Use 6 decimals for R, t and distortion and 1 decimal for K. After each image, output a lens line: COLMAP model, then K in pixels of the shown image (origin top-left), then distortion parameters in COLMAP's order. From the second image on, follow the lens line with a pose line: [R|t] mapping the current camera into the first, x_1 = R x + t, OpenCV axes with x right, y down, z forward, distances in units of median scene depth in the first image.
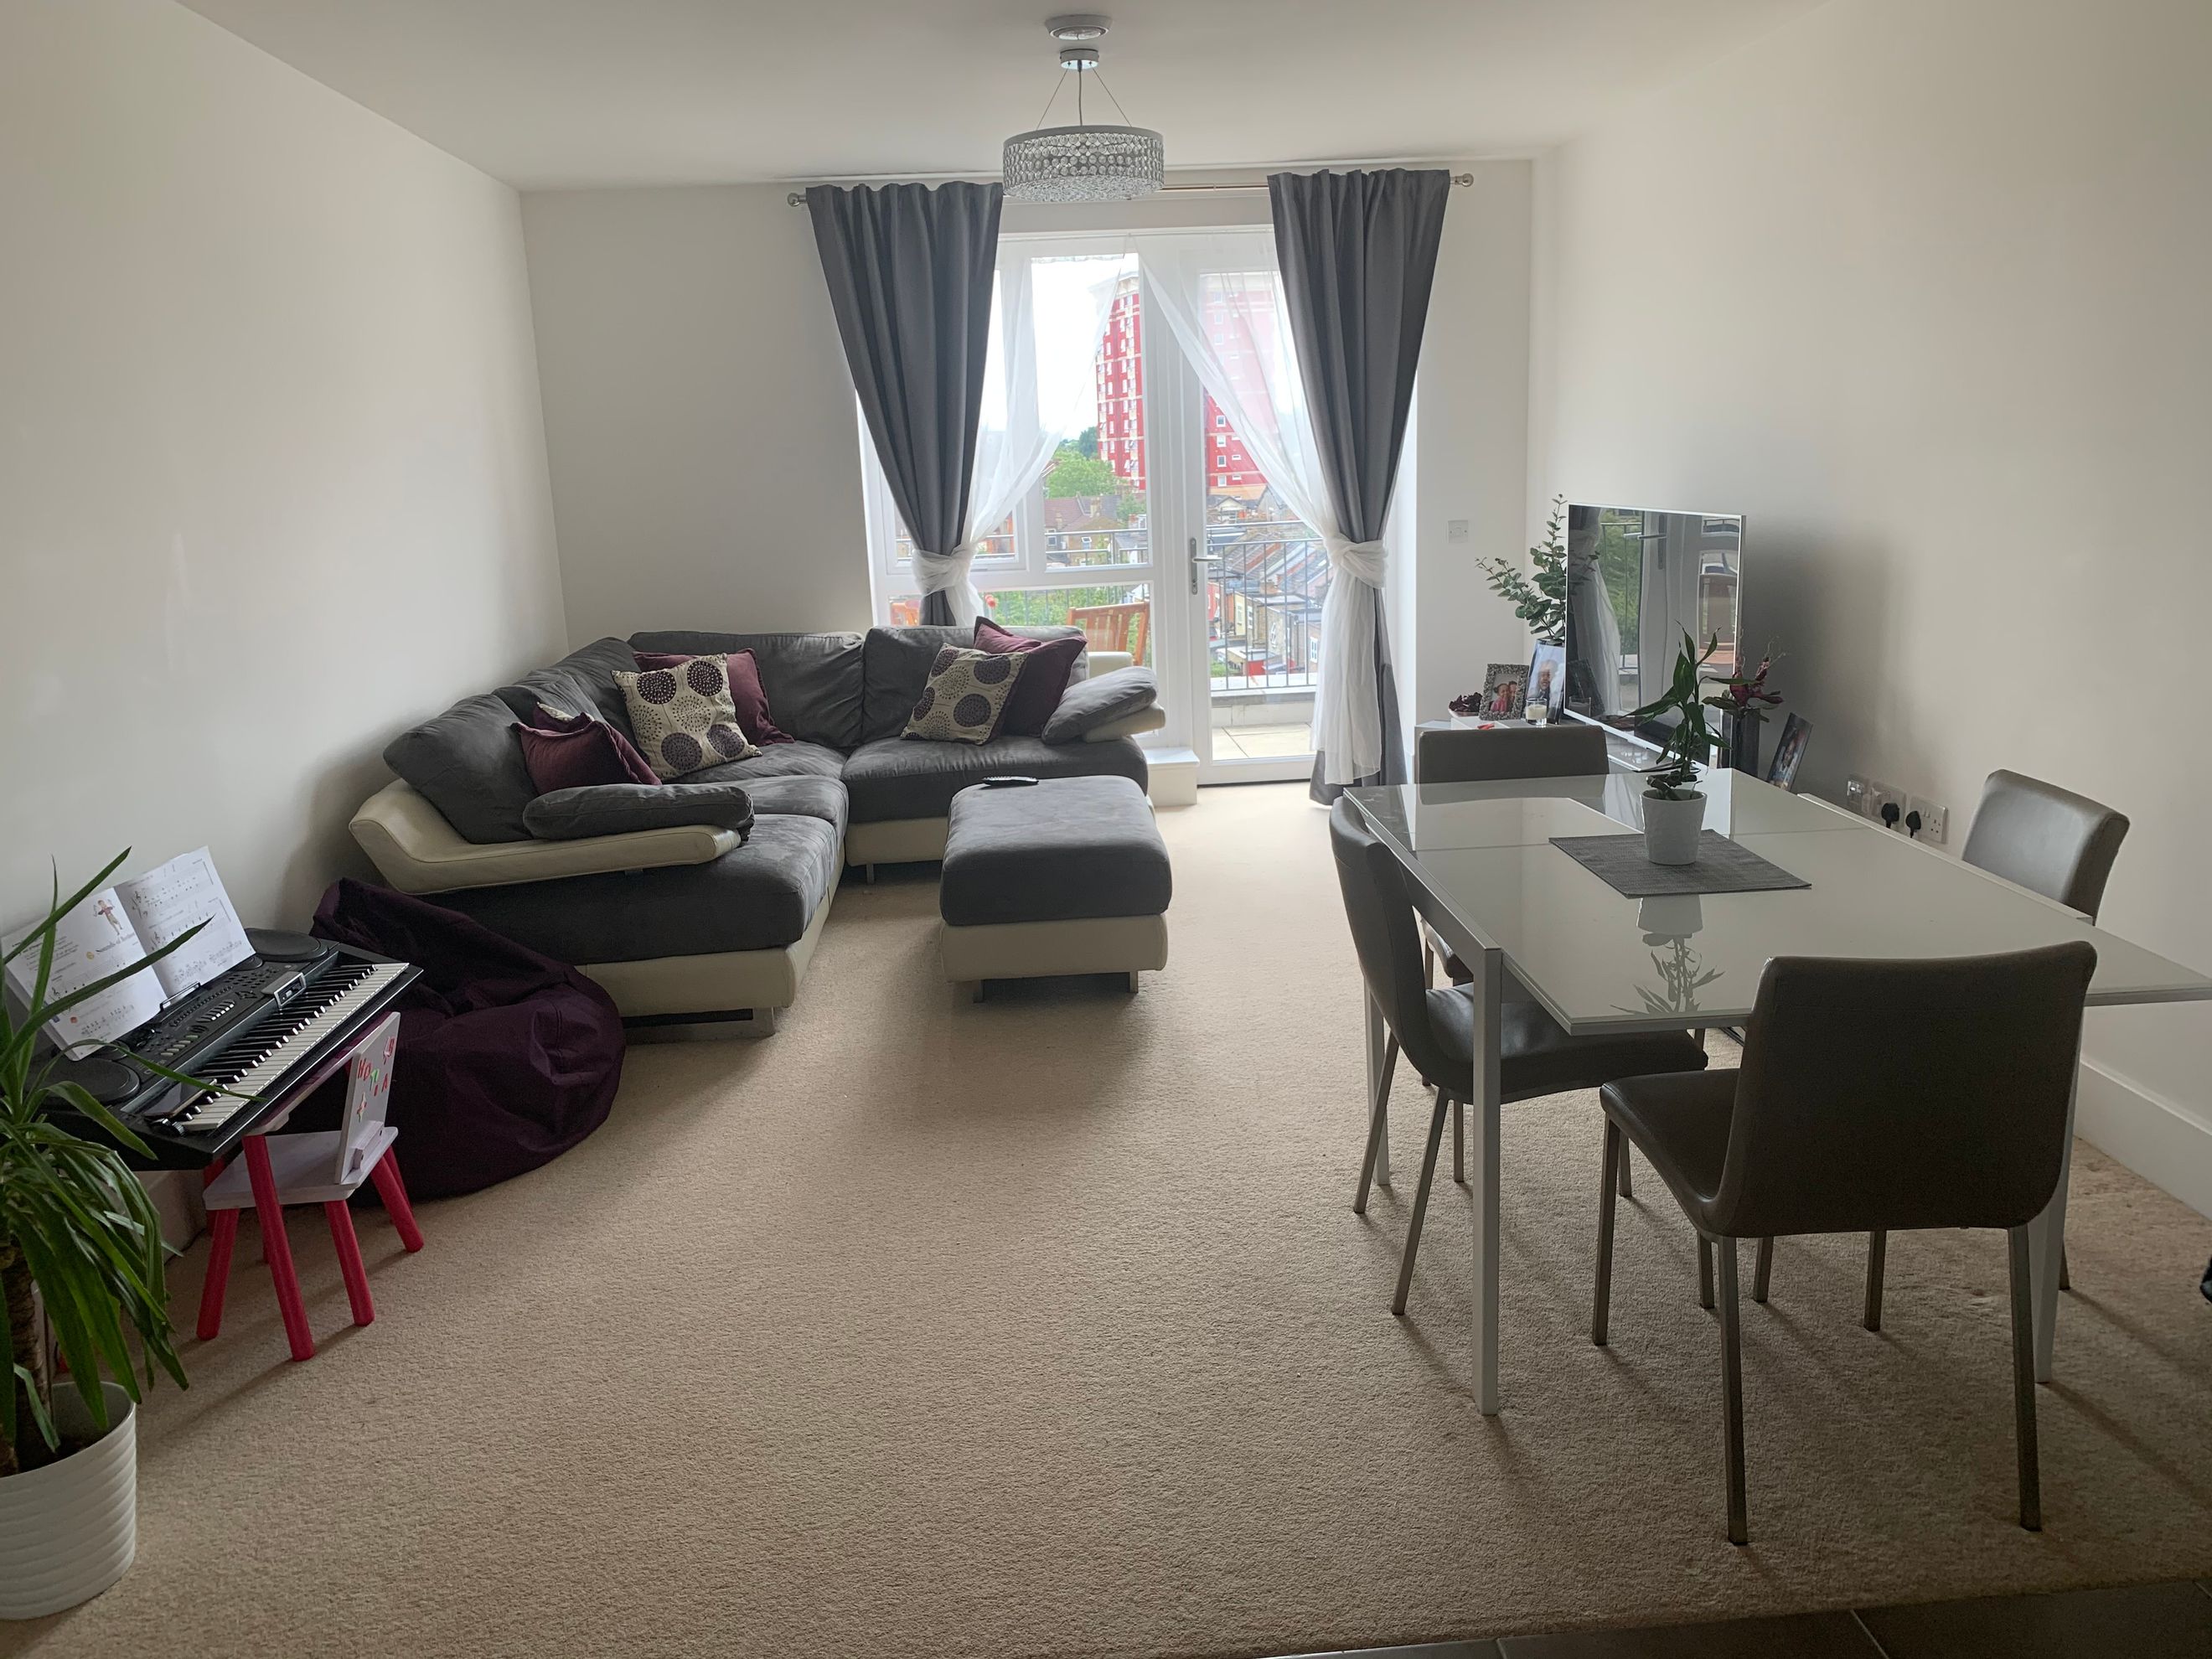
lens RADIAL K [[1653.8, 0, 1094.5], [0, 1653.8, 852.6], [0, 0, 1]] dist [0.026804, -0.061942]
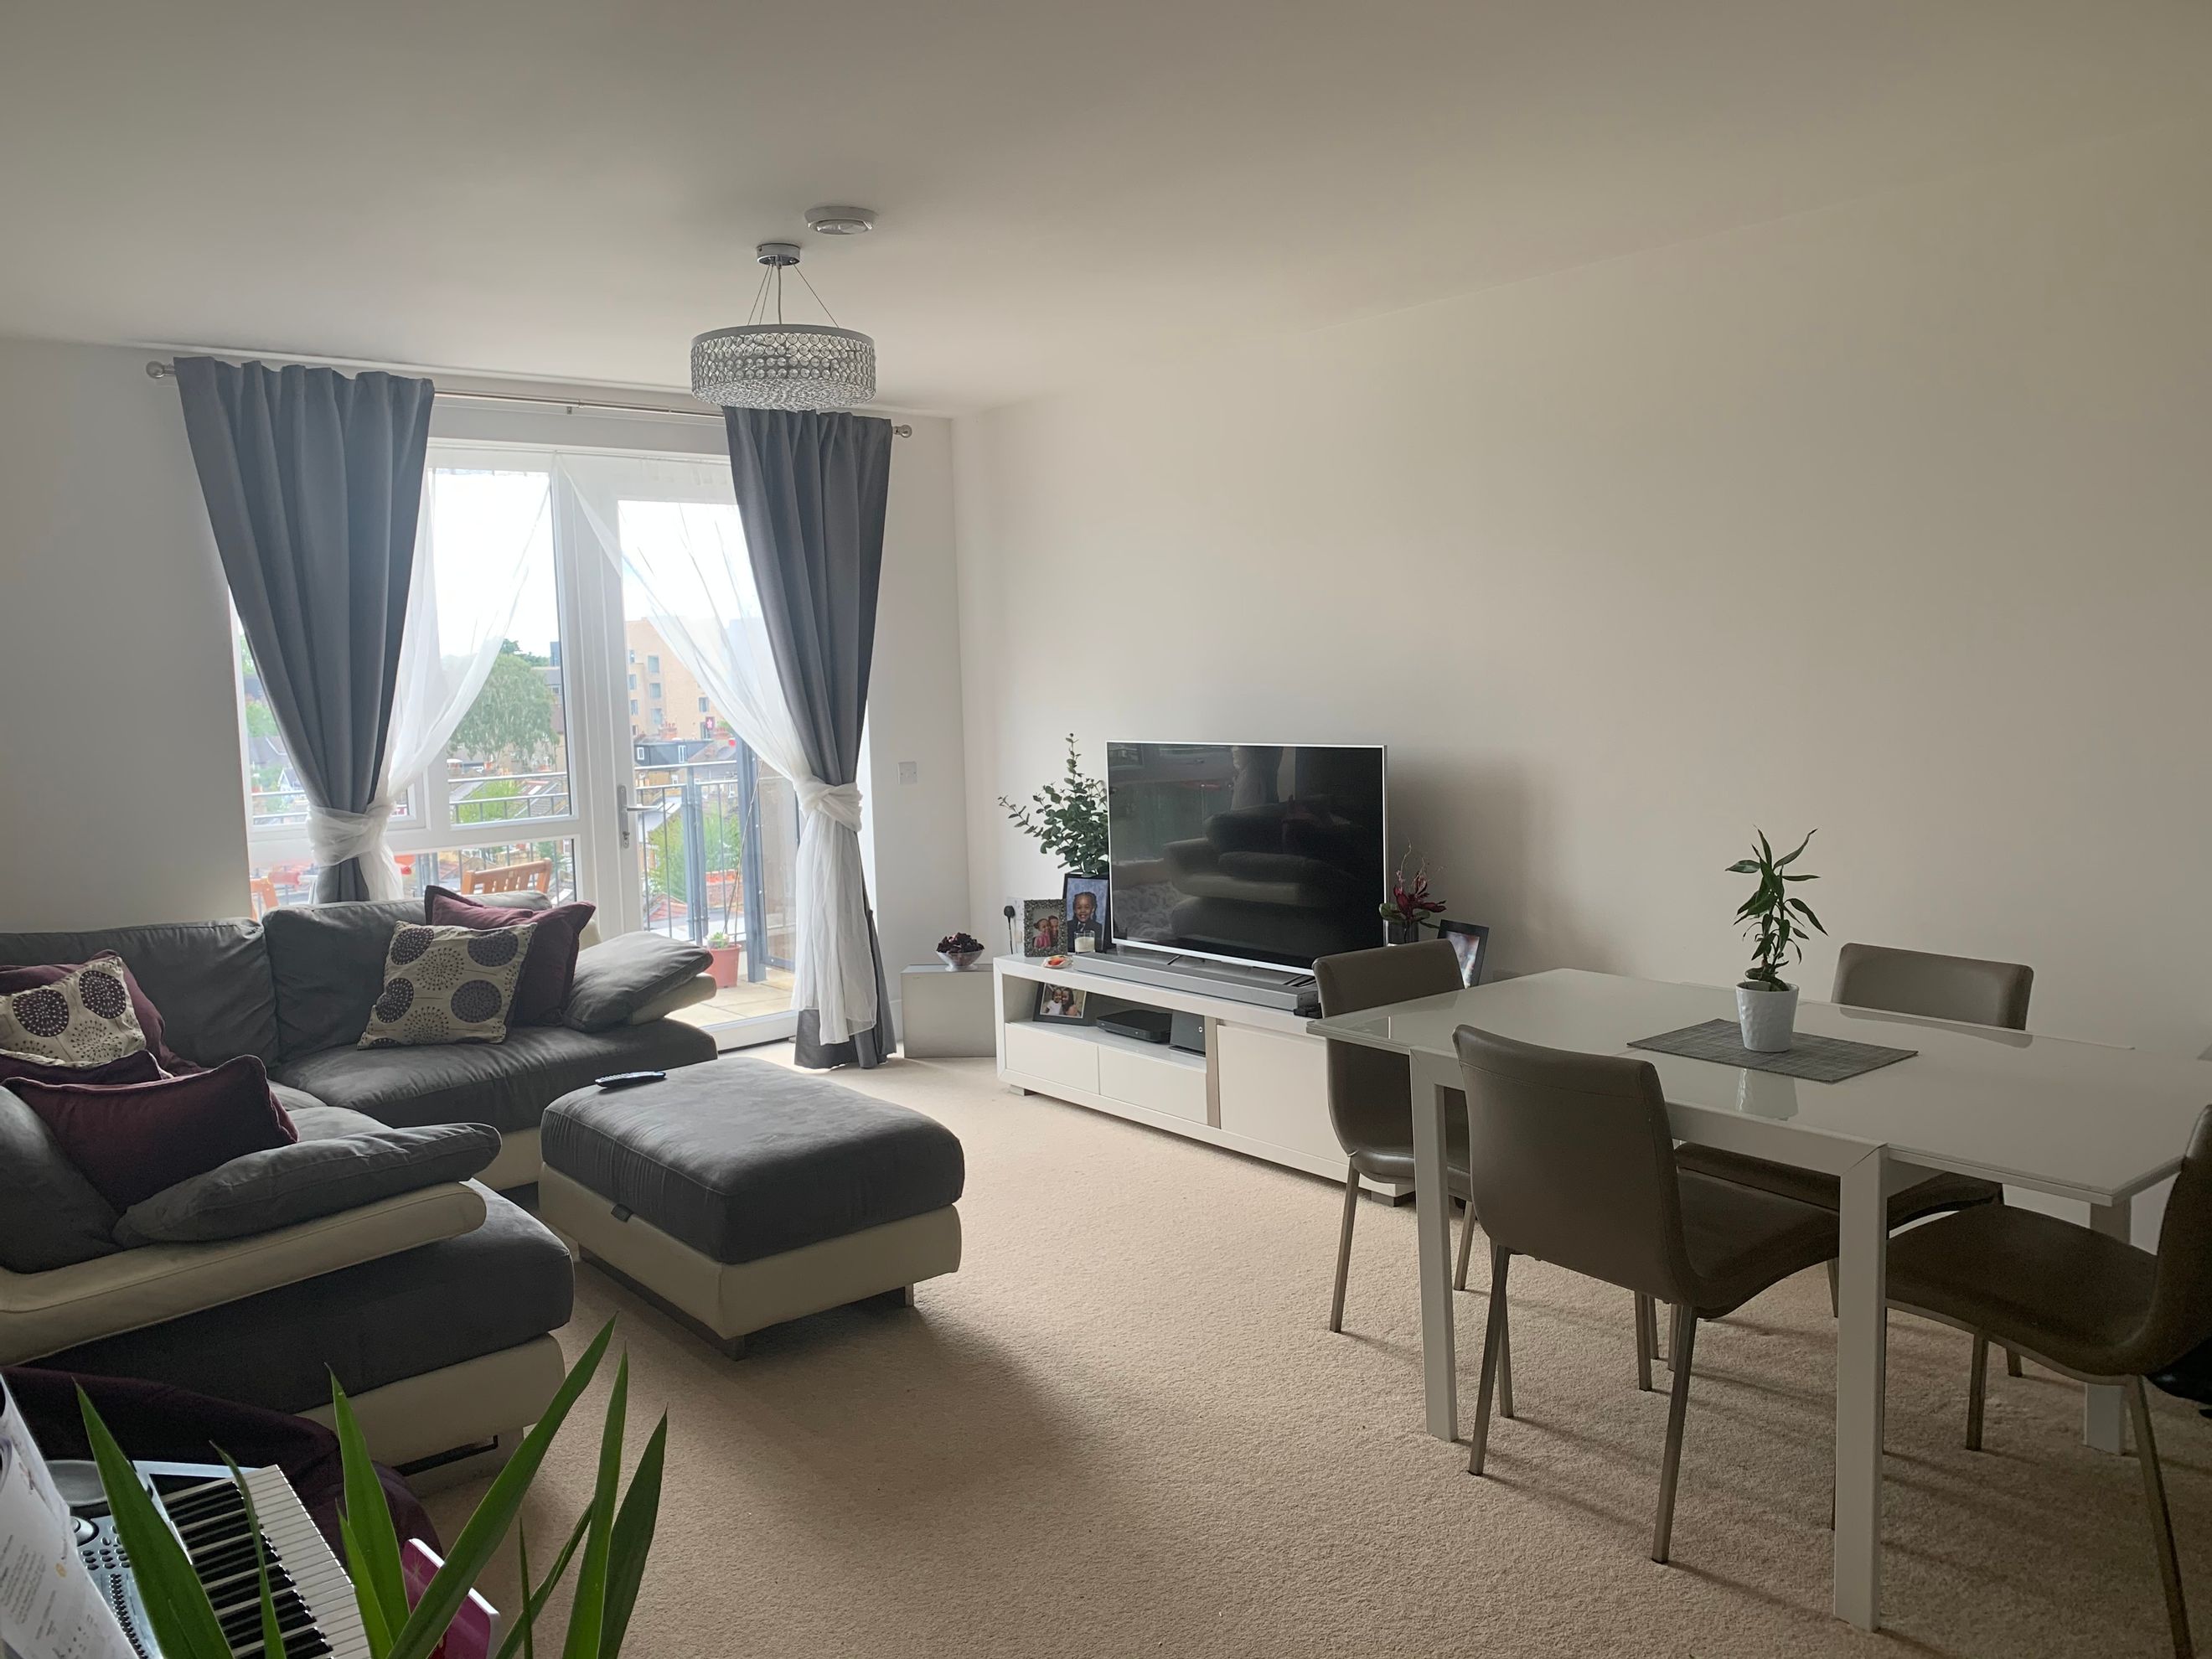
lens RADIAL K [[1653.8, 0, 1105.9], [0, 1653.8, 823.7], [0, 0, 1]] dist [0.026804, -0.061942]
pose [[0.810154, -0.038914, 0.584924, -0.281542], [0.136053, 0.983031, -0.123043, -0.029315], [-0.570211, 0.179264, 0.801701, 0.163999]]
